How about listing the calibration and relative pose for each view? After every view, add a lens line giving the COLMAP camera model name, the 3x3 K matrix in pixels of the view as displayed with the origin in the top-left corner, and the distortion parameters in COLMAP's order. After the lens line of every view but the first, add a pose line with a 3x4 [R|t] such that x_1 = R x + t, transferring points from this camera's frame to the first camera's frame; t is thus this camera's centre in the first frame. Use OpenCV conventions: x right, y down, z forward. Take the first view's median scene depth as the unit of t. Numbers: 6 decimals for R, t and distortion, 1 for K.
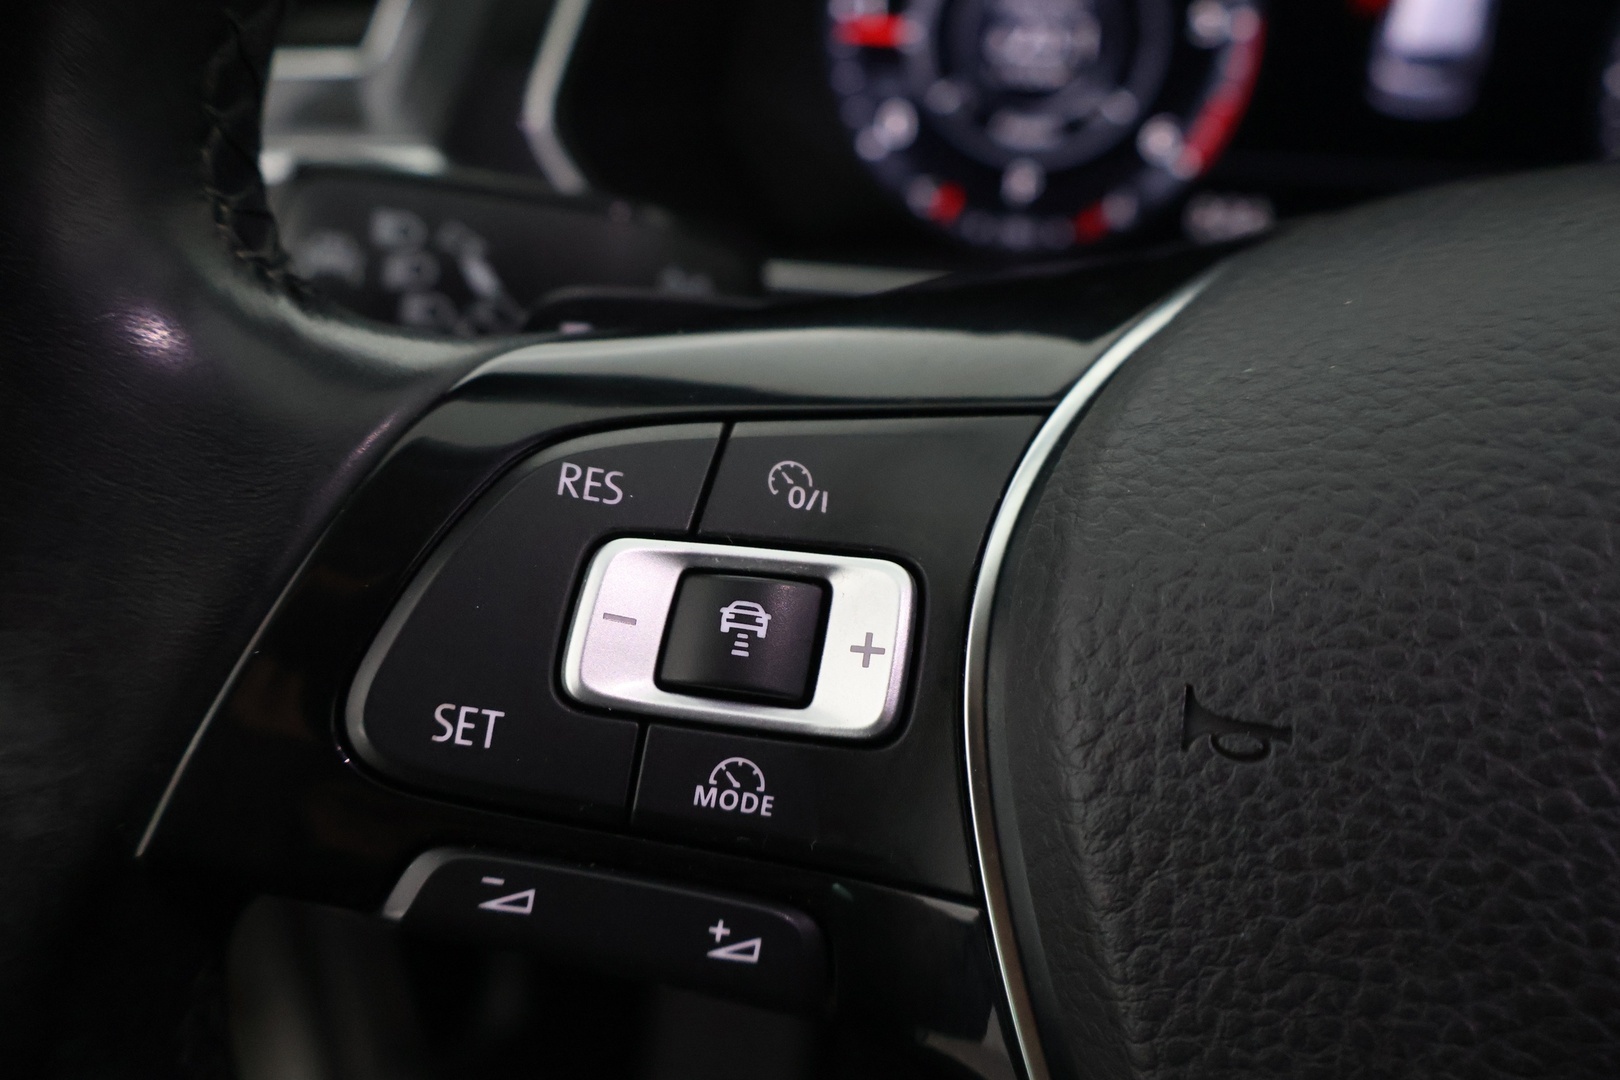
lens RADIAL K [[1385.2, 0, 810.0], [0, 1385.2, 540.0], [0, 0, 1]] dist [0.016066, -0.013033]
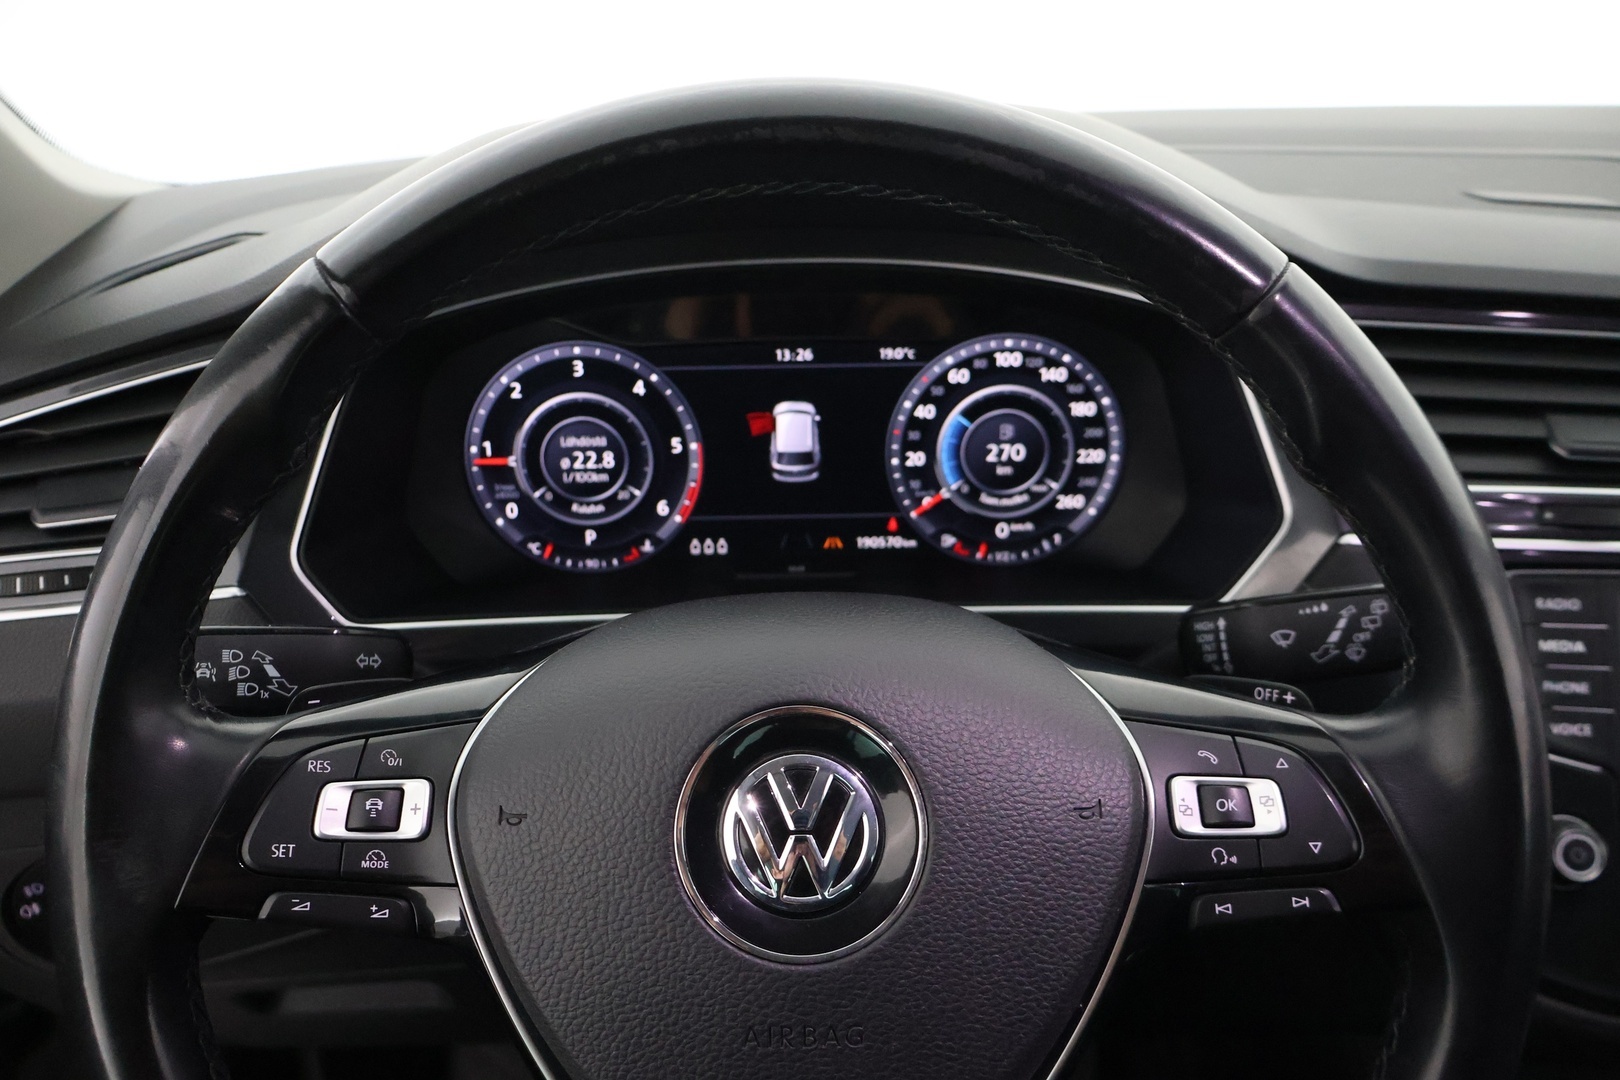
lens RADIAL K [[1385.2, 0, 810.0], [0, 1385.2, 540.0], [0, 0, 1]] dist [0.016066, -0.013033]
pose [[0.983062, -0.100830, 0.153045, 0.488916], [0.120502, 0.984783, -0.125228, -0.018525], [-0.138090, 0.141549, 0.980253, -2.227896]]
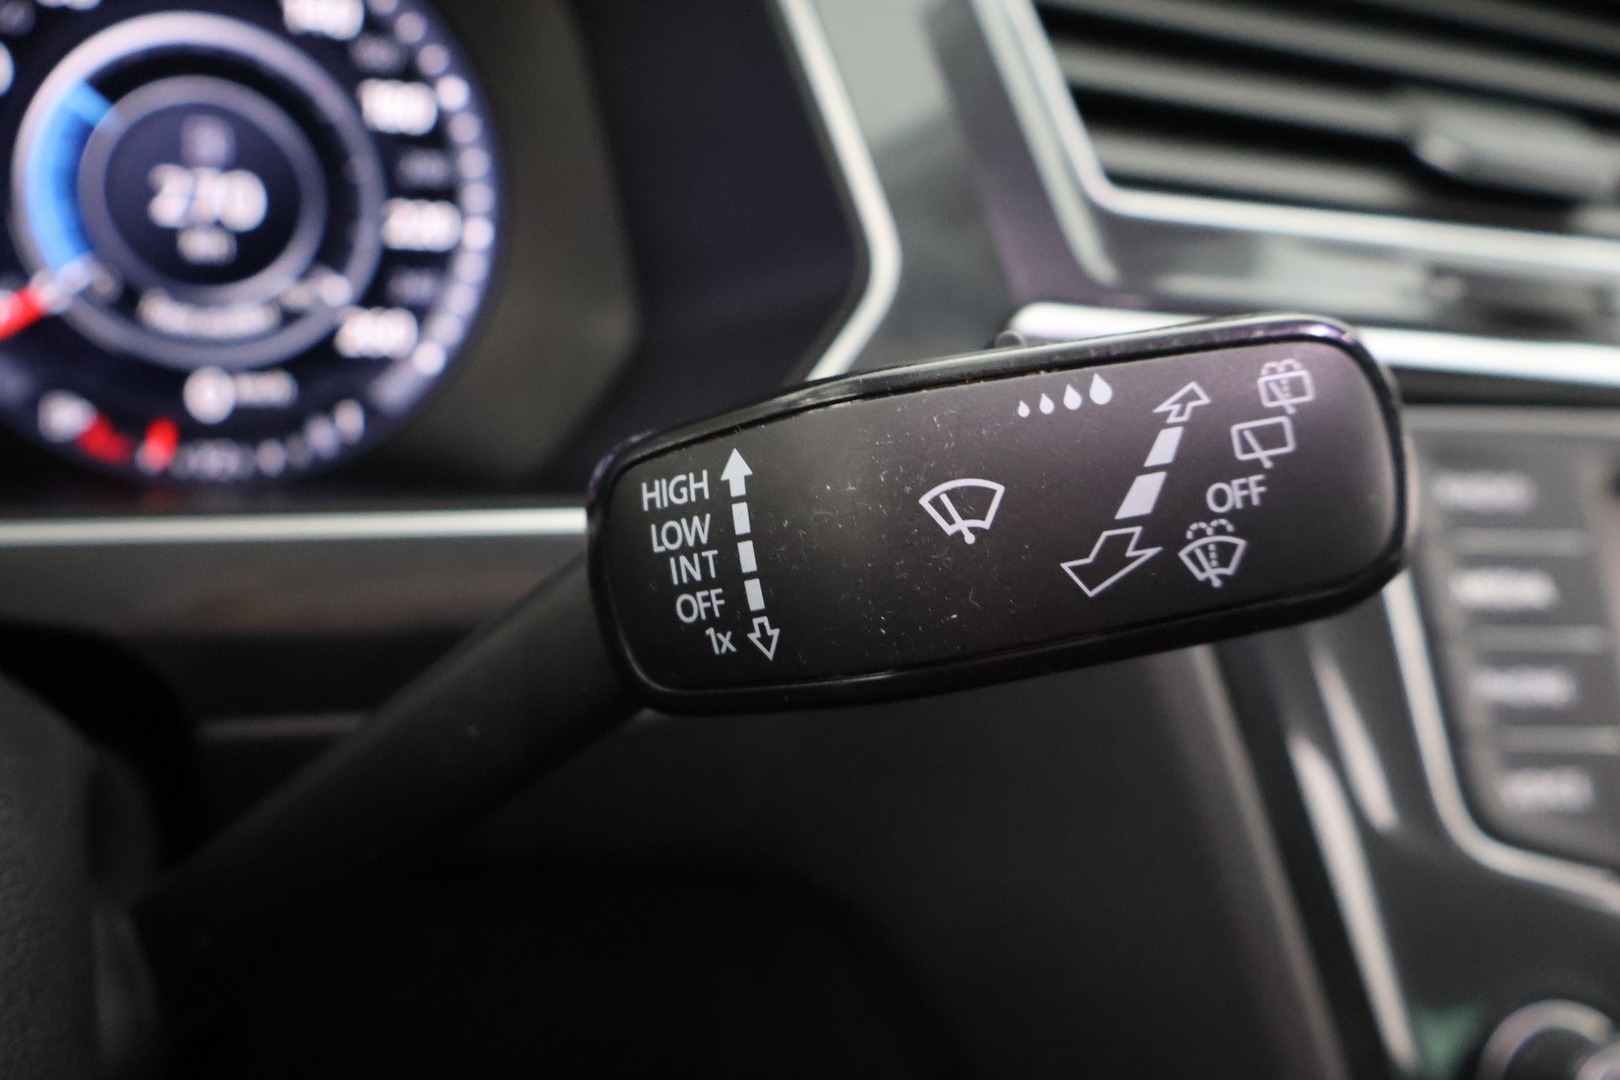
lens RADIAL K [[1385.2, 0, 810.0], [0, 1385.2, 540.0], [0, 0, 1]] dist [0.016066, -0.013033]
pose [[0.858571, -0.087417, 0.505188, 1.714874], [0.177059, 0.975288, -0.132150, 0.061527], [-0.481152, 0.202909, 0.852831, 0.562680]]
